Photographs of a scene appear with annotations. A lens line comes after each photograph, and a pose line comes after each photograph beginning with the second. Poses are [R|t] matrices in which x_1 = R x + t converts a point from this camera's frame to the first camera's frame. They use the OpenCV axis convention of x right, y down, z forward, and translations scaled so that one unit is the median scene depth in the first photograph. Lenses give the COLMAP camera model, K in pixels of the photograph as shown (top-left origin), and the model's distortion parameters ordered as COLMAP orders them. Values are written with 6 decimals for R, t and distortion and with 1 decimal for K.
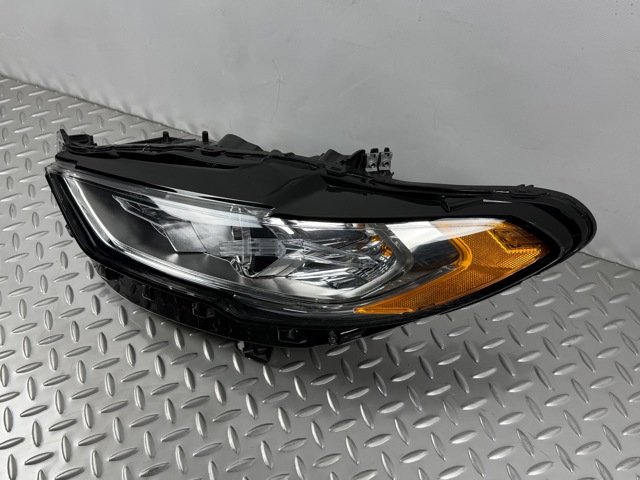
lens RADIAL K [[640.5, 0, 313.4], [0, 640.5, 242.7], [0, 0, 1]] dist [0.099339, -0.208989]
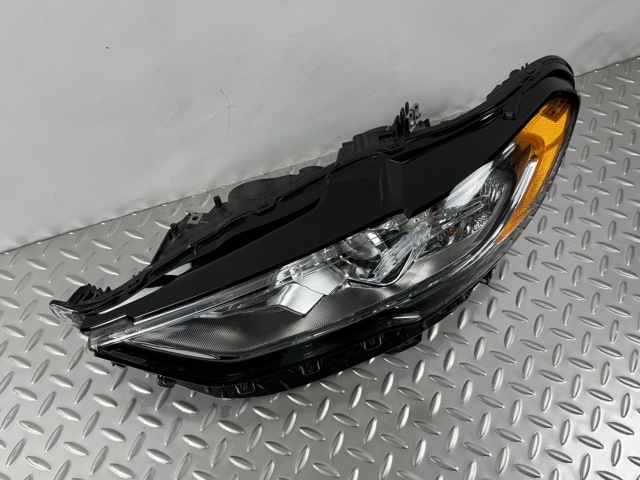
lens RADIAL K [[640.5, 0, 313.4], [0, 640.5, 242.7], [0, 0, 1]] dist [0.099339, -0.208989]
pose [[0.679728, -0.603037, 0.417512, -0.483062], [0.548090, 0.795884, 0.257226, -0.274583], [-0.487408, 0.053990, 0.871503, 0.161885]]
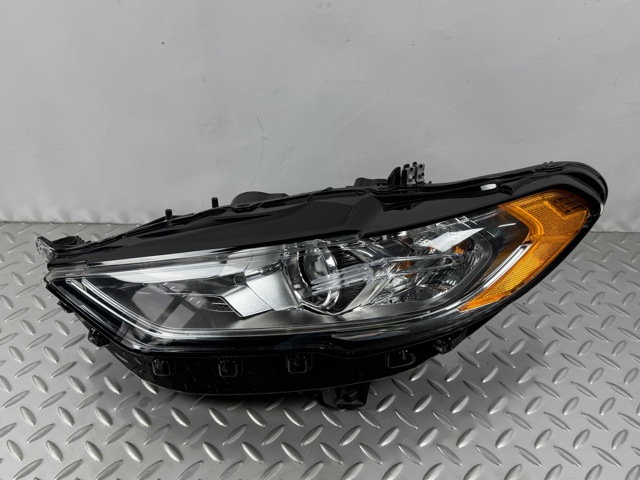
lens RADIAL K [[640.5, 0, 313.4], [0, 640.5, 242.7], [0, 0, 1]] dist [0.099339, -0.208989]
pose [[0.907055, -0.239492, 0.346259, -0.378976], [0.296764, 0.947081, -0.122344, 0.050375], [-0.298635, 0.213730, 0.930127, 0.083586]]
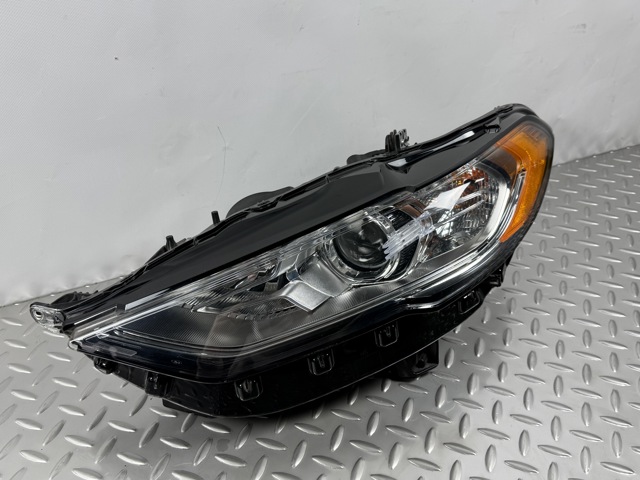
lens RADIAL K [[640.5, 0, 313.4], [0, 640.5, 242.7], [0, 0, 1]] dist [0.099339, -0.208989]
pose [[0.626139, -0.404978, 0.666291, -0.678573], [0.583286, 0.810362, -0.055590, -0.010036], [-0.517424, 0.423445, 0.743617, 0.295917]]
